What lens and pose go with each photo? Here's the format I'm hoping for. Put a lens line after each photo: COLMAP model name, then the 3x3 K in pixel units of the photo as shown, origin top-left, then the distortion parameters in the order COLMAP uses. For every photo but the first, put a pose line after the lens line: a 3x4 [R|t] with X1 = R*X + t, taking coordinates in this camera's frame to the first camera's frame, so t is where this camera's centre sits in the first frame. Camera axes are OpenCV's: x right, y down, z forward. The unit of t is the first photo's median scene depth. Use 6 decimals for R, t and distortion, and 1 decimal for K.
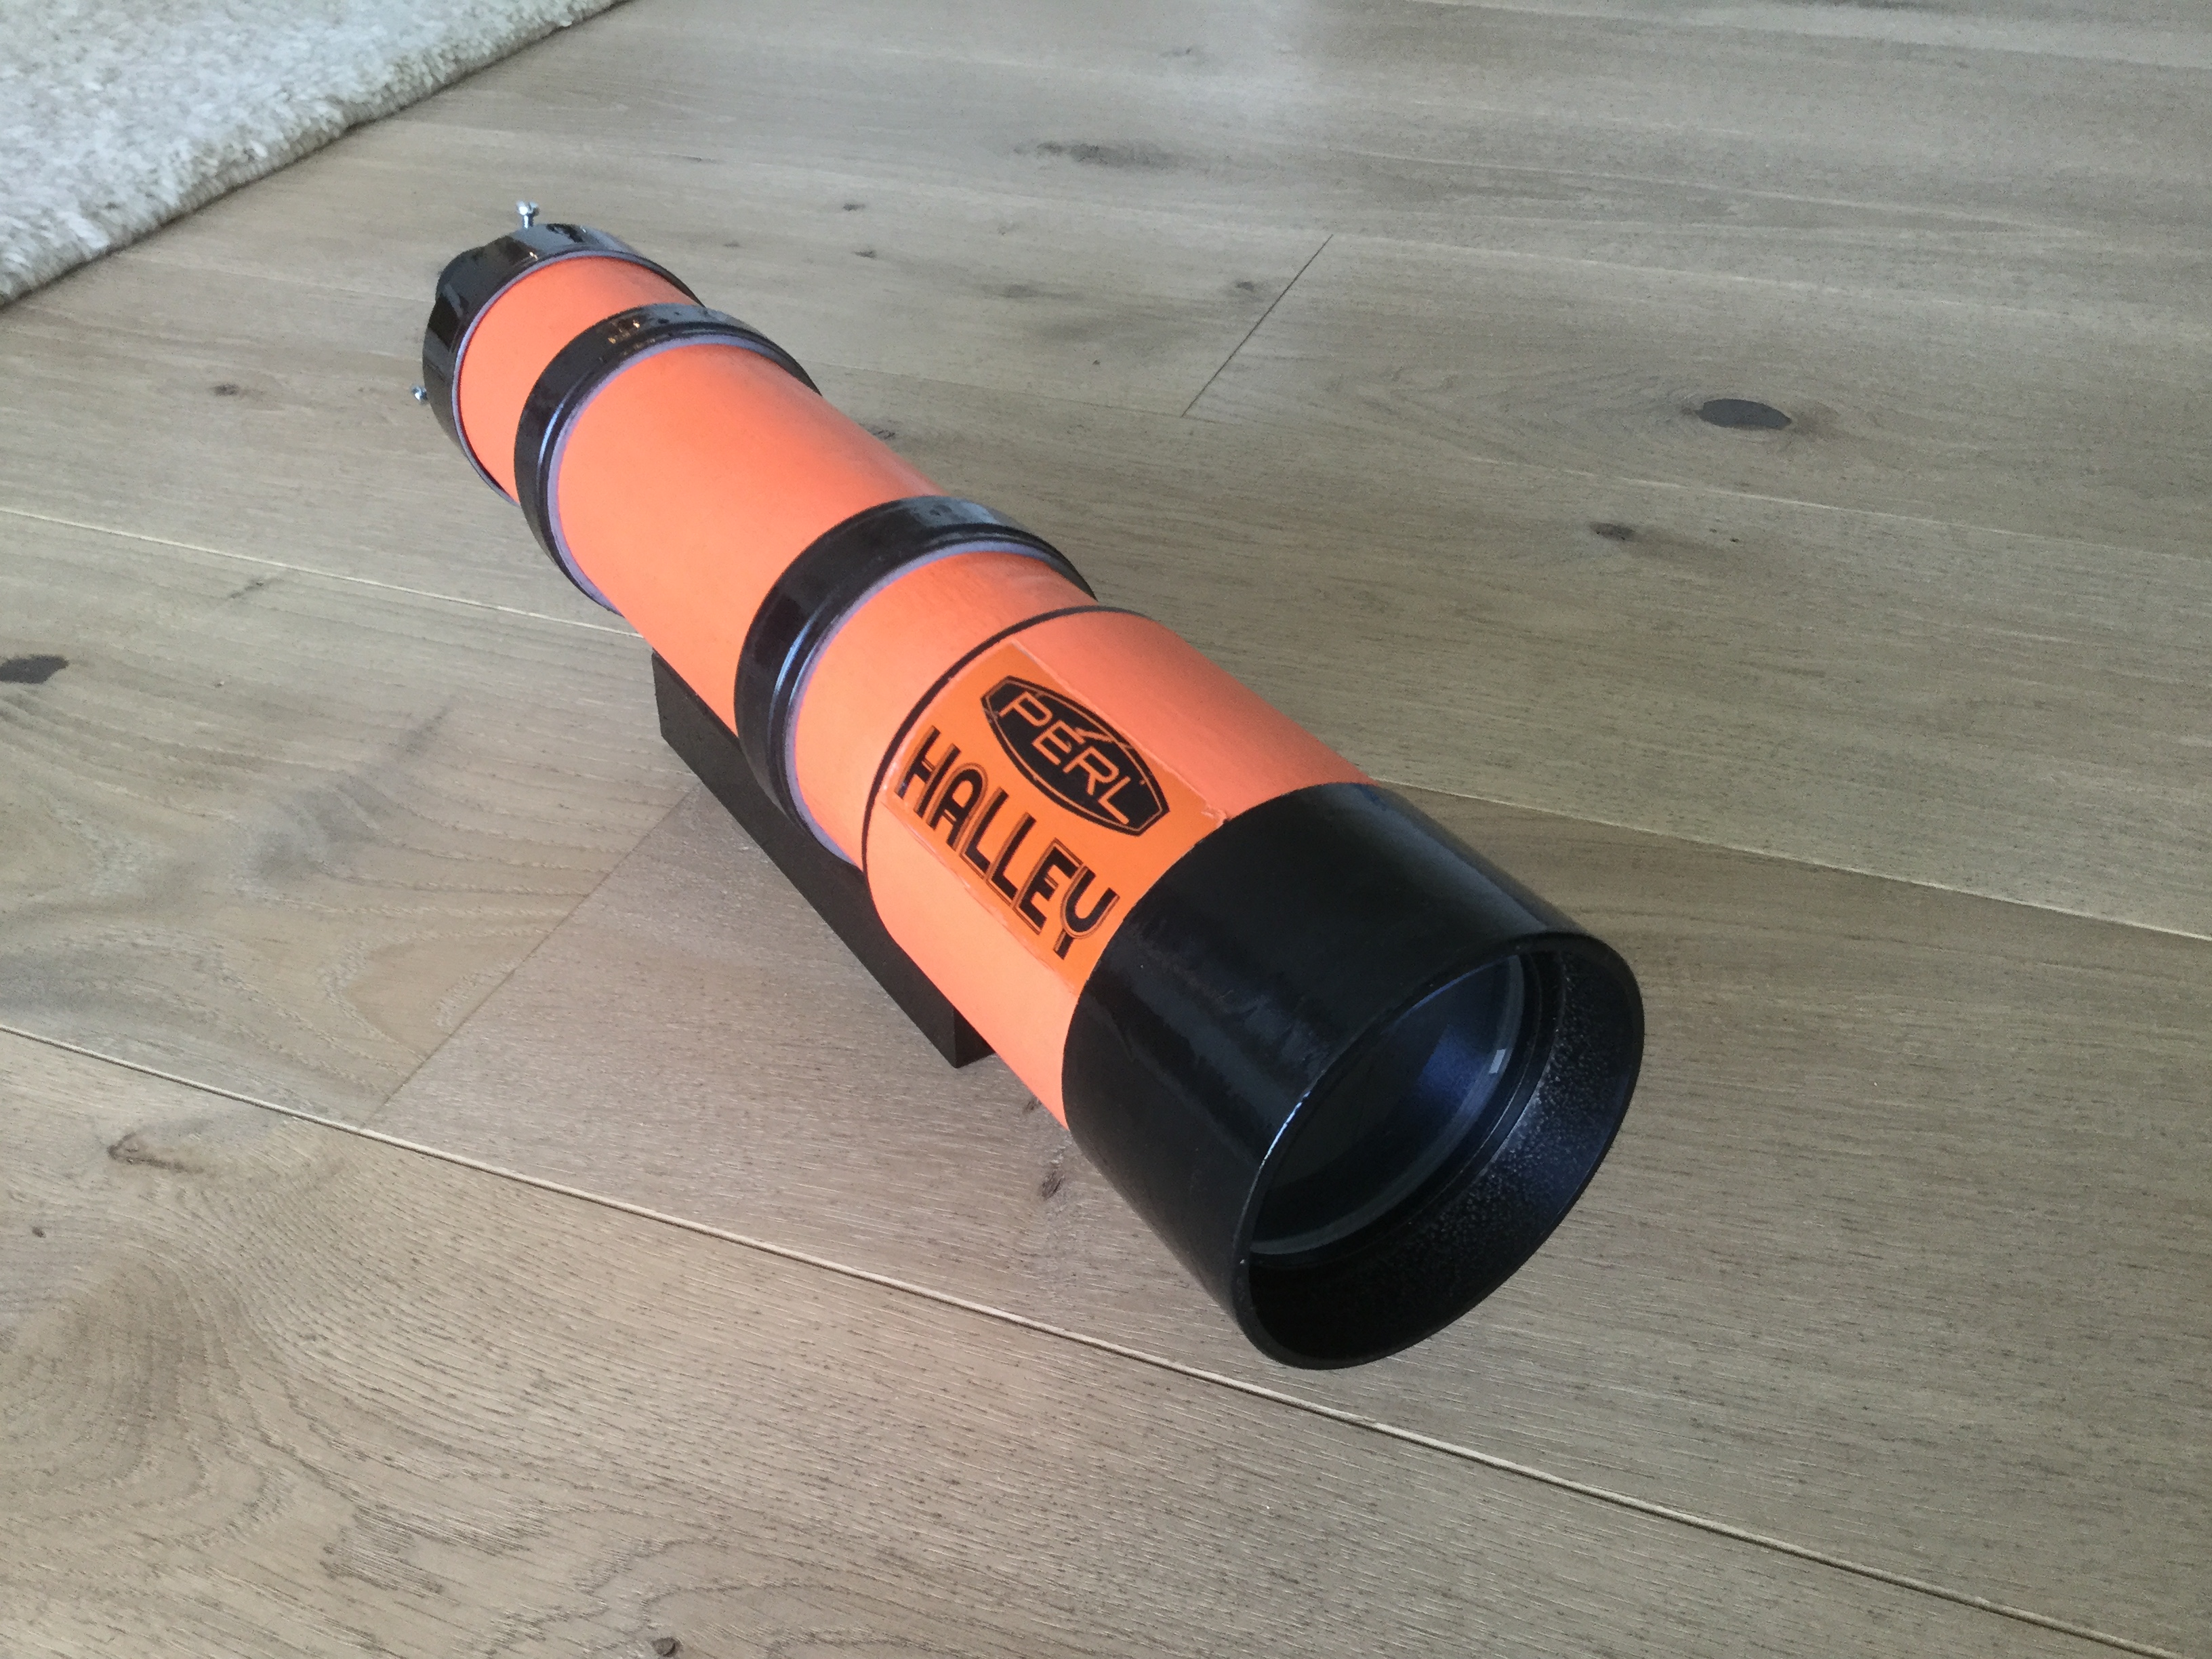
lens RADIAL K [[2131.4, 0, 1106.0], [0, 2131.4, 829.5], [0, 0, 1]] dist [0.130898, -0.340747]
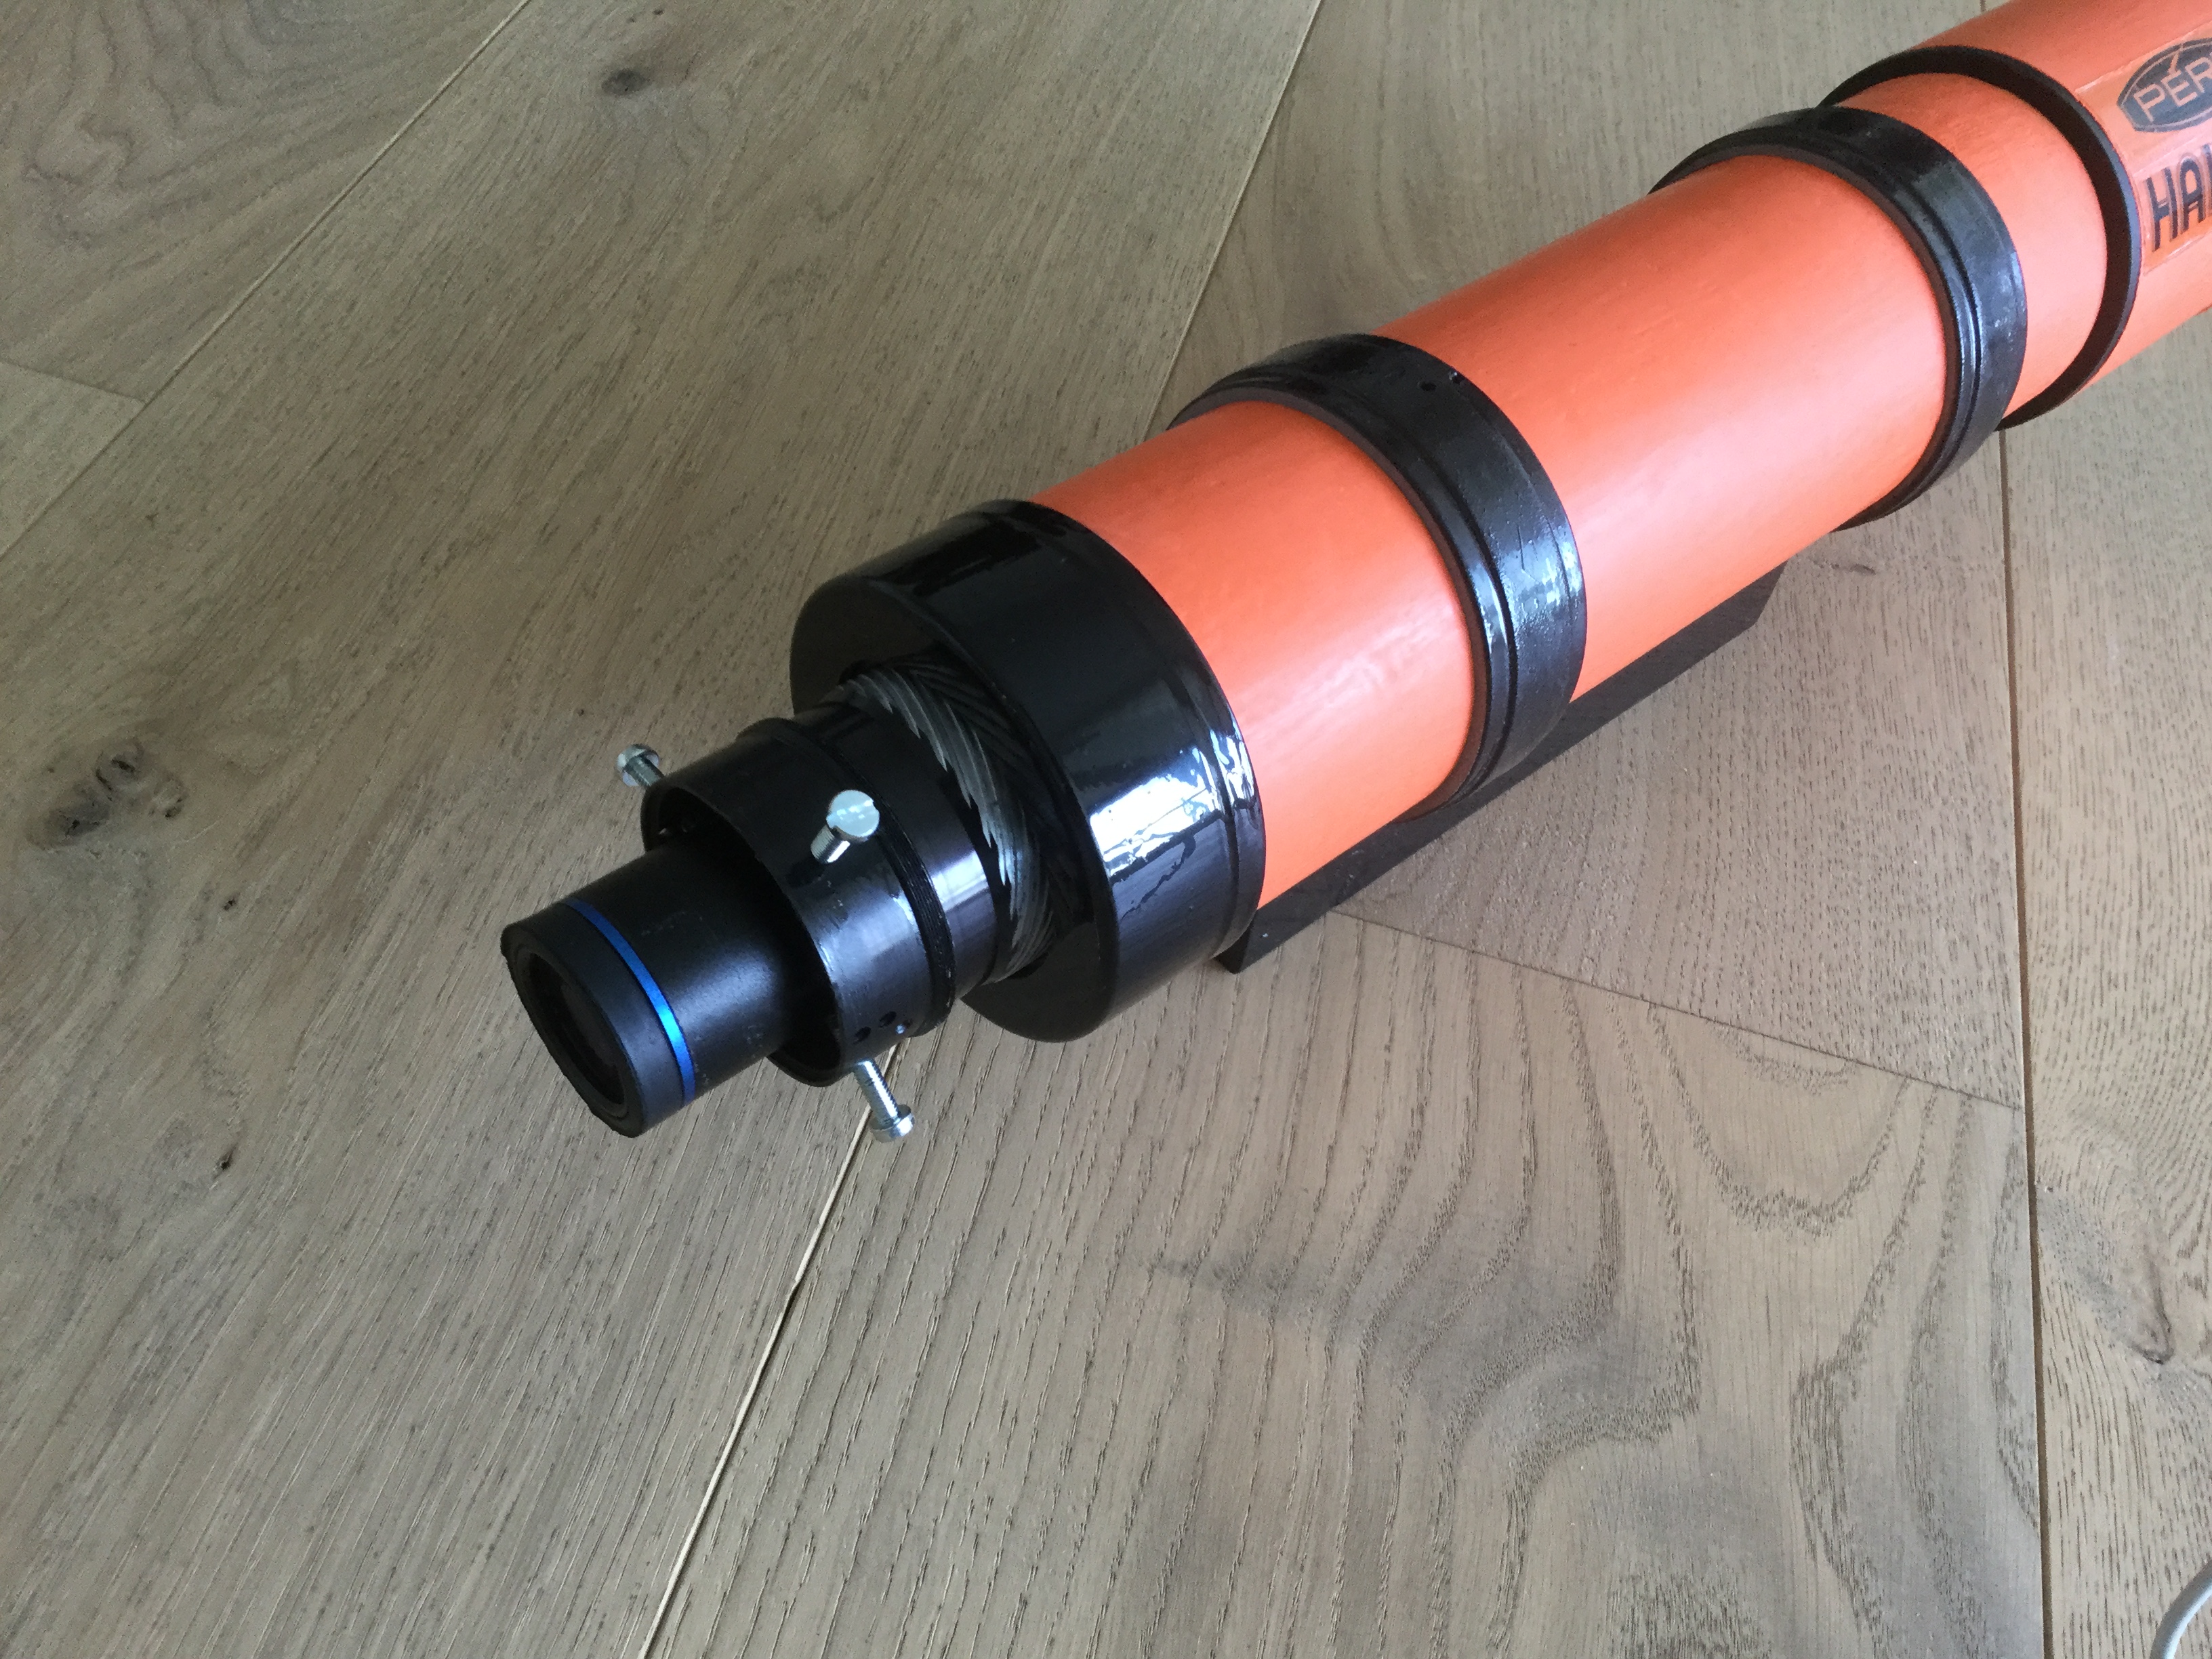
lens RADIAL K [[2112.1, 0, 1106.0], [0, 2112.1, 829.5], [0, 0, 1]] dist [0.135102, -0.156865]
pose [[-0.171429, -0.761933, 0.624556, -0.957698], [0.429894, 0.512552, 0.743291, -0.953532], [-0.886455, 0.395914, 0.239685, 1.368685]]
